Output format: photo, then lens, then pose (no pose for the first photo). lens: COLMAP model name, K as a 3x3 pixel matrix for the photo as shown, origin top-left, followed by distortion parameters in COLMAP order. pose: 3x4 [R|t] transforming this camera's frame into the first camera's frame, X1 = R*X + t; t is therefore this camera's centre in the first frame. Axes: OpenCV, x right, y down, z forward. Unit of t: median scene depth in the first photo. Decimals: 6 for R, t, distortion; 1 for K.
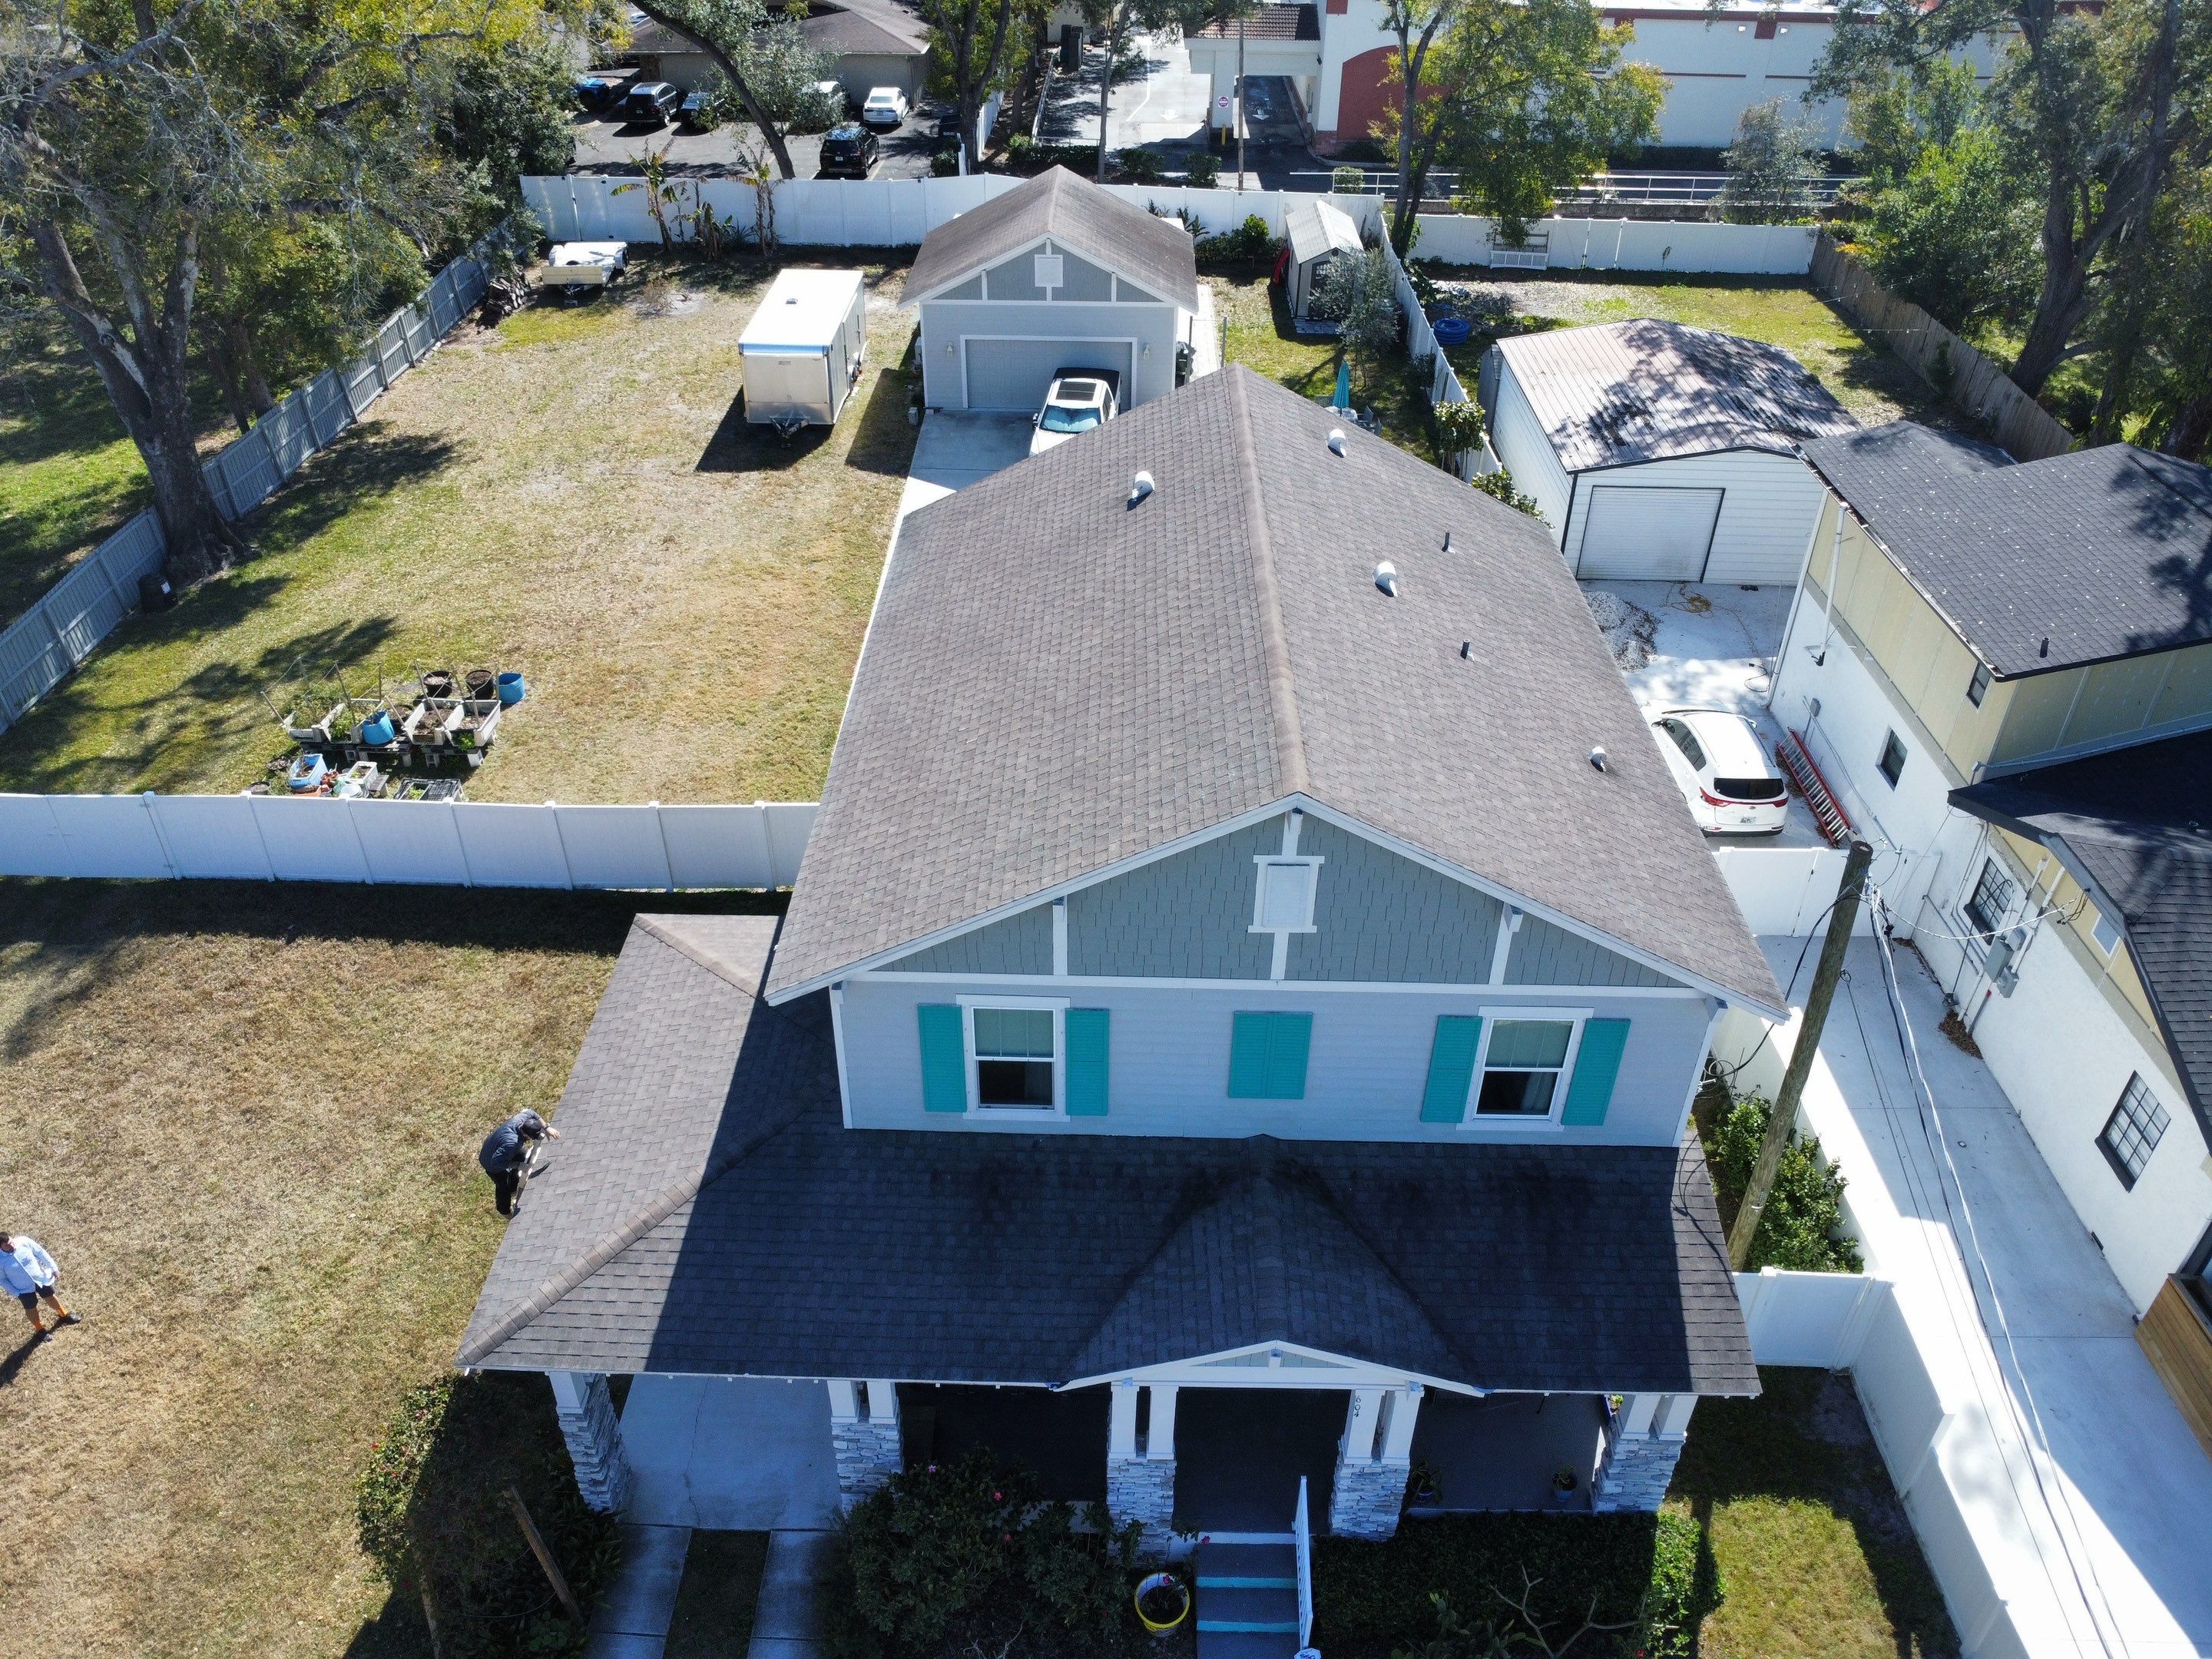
lens RADIAL K [[1608.3, 0, 1101.8], [0, 1608.3, 815.8], [0, 0, 1]] dist [-0.030888, 0.001086]
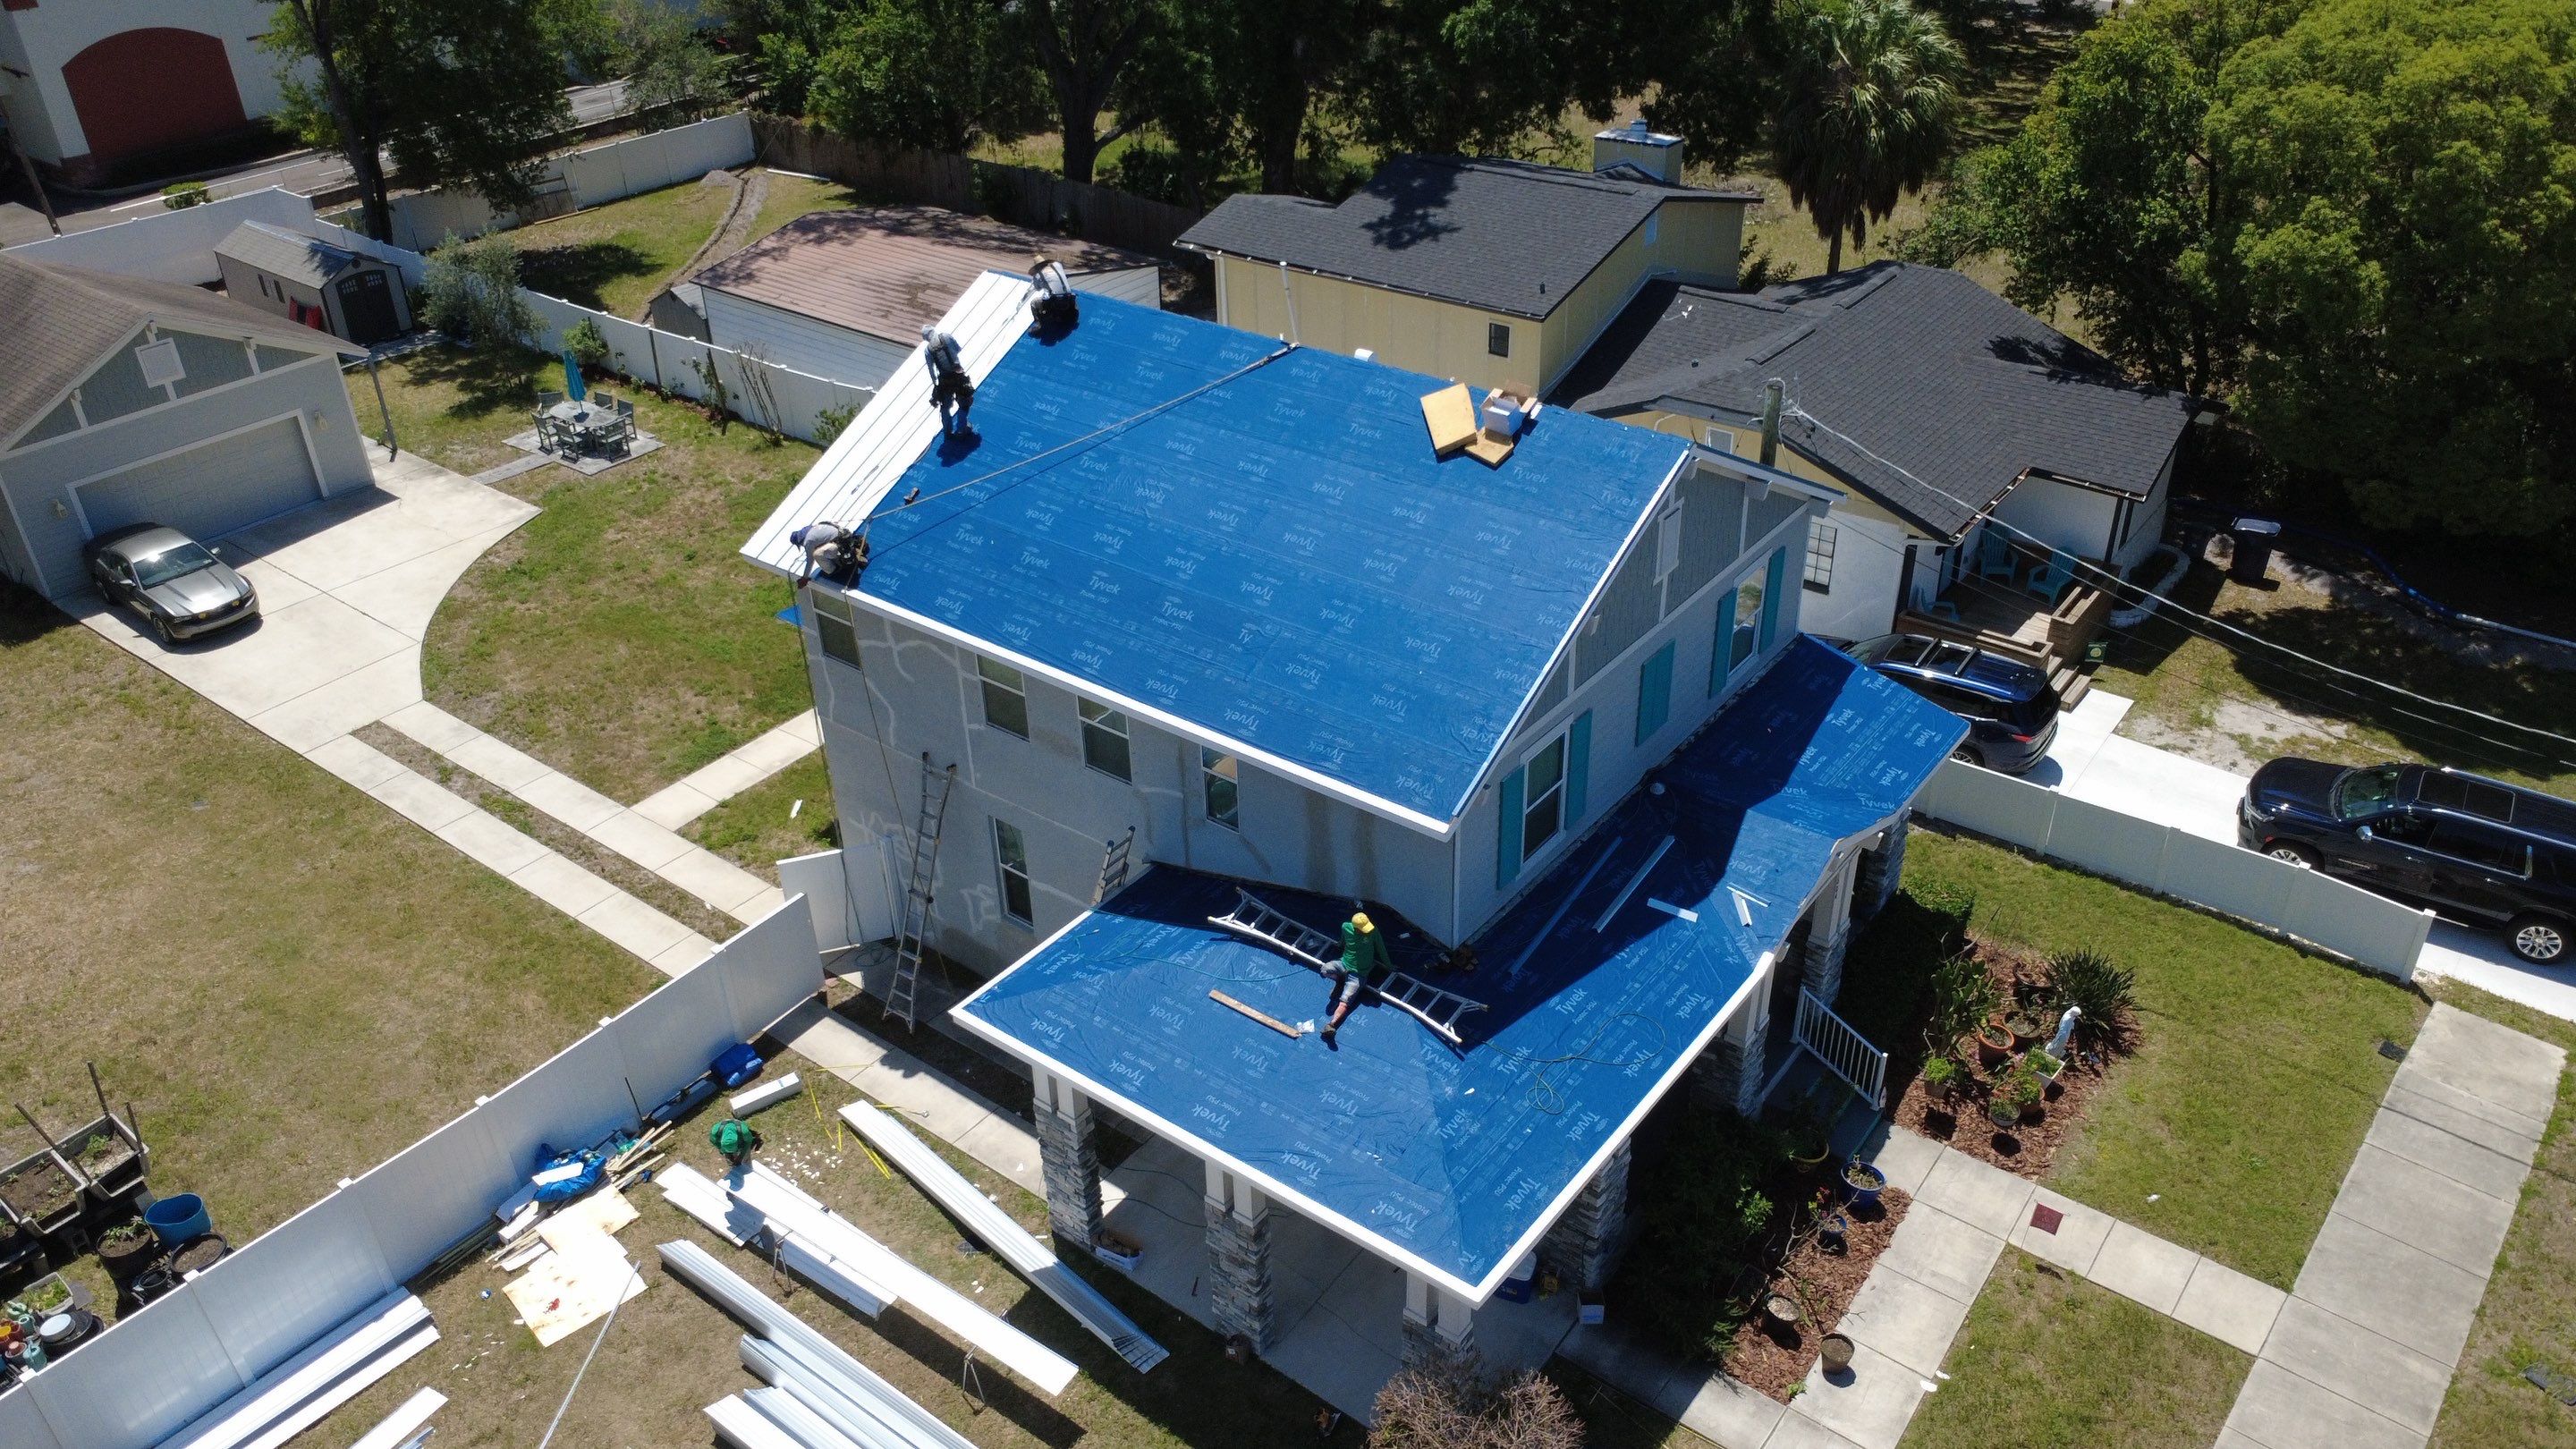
lens RADIAL K [[1877.2, 0, 1281.5], [0, 1877.2, 732.1], [0, 0, 1]] dist [0.001331, -0.001578]
pose [[0.594784, -0.441436, 0.671838, -0.987688], [0.481912, 0.864714, 0.141527, -0.154705], [-0.643423, 0.239589, 0.727051, 0.153431]]
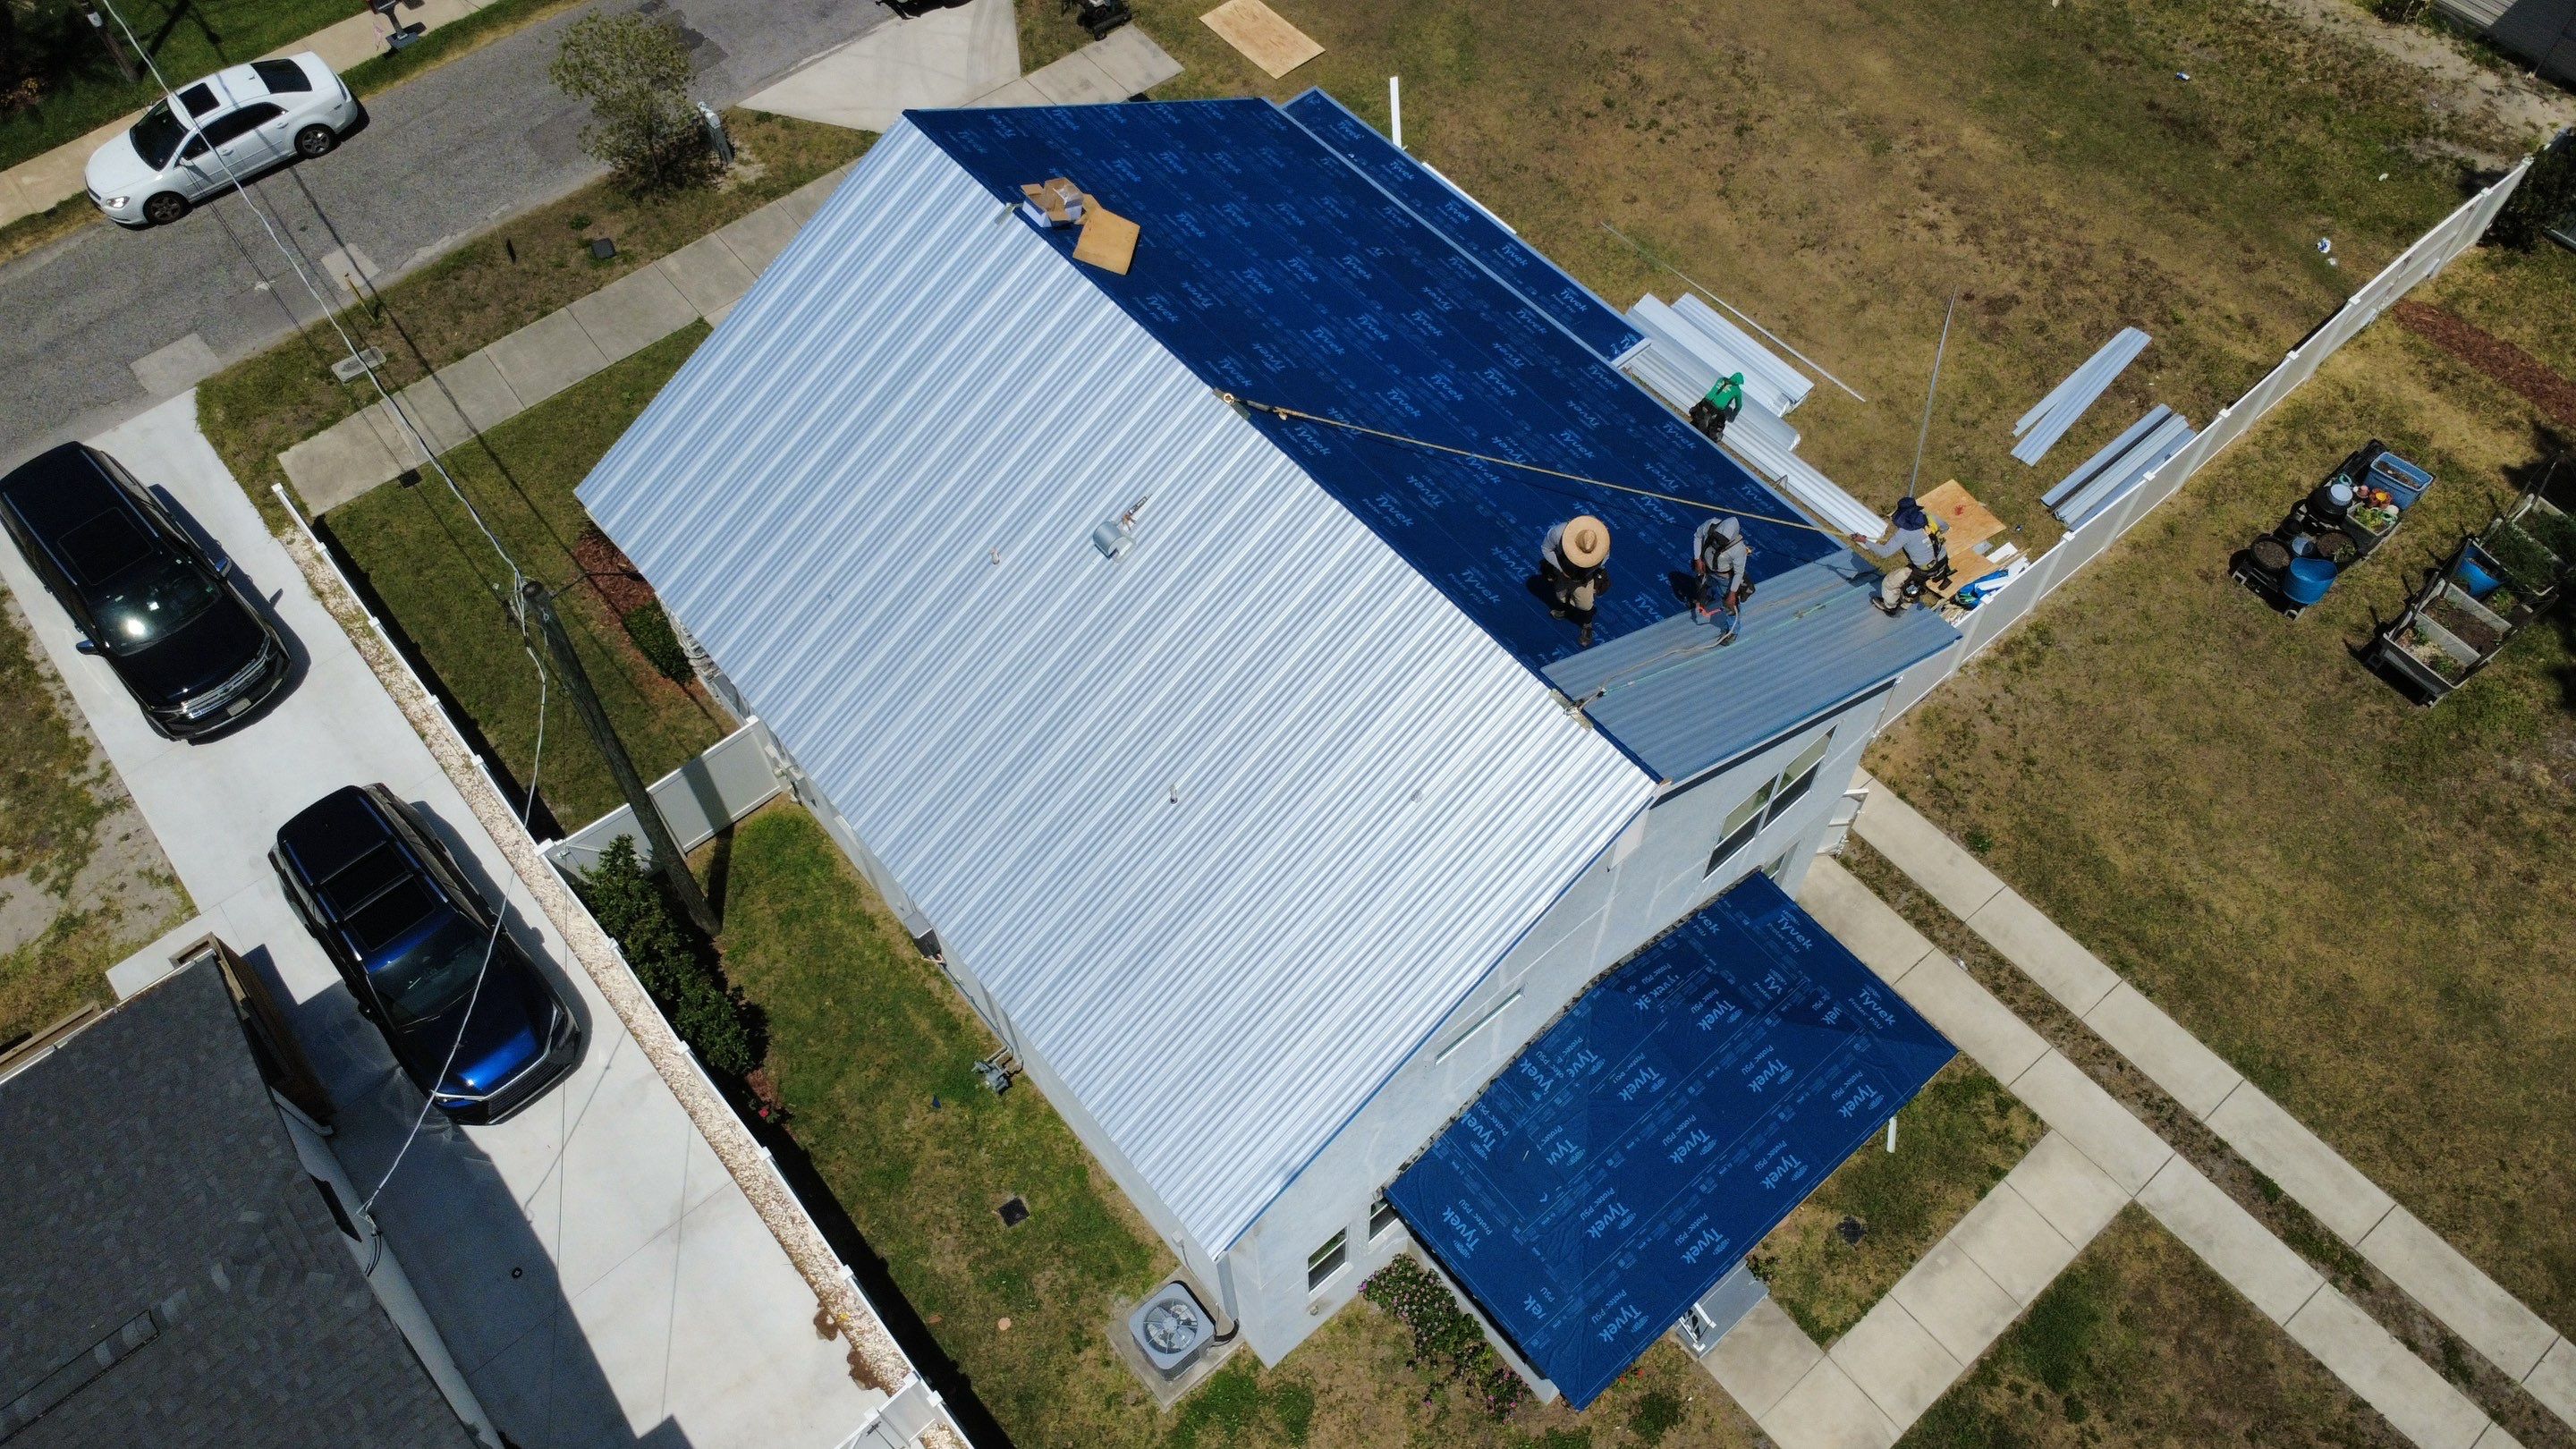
lens RADIAL K [[1877.2, 0, 1283.5], [0, 1877.2, 719.6], [0, 0, 1]] dist [0.001331, -0.001578]
pose [[-0.751422, 0.557931, -0.352248, 0.563865], [-0.361774, 0.098078, 0.927092, -1.183709], [0.551801, 0.824072, 0.128147, 1.139366]]
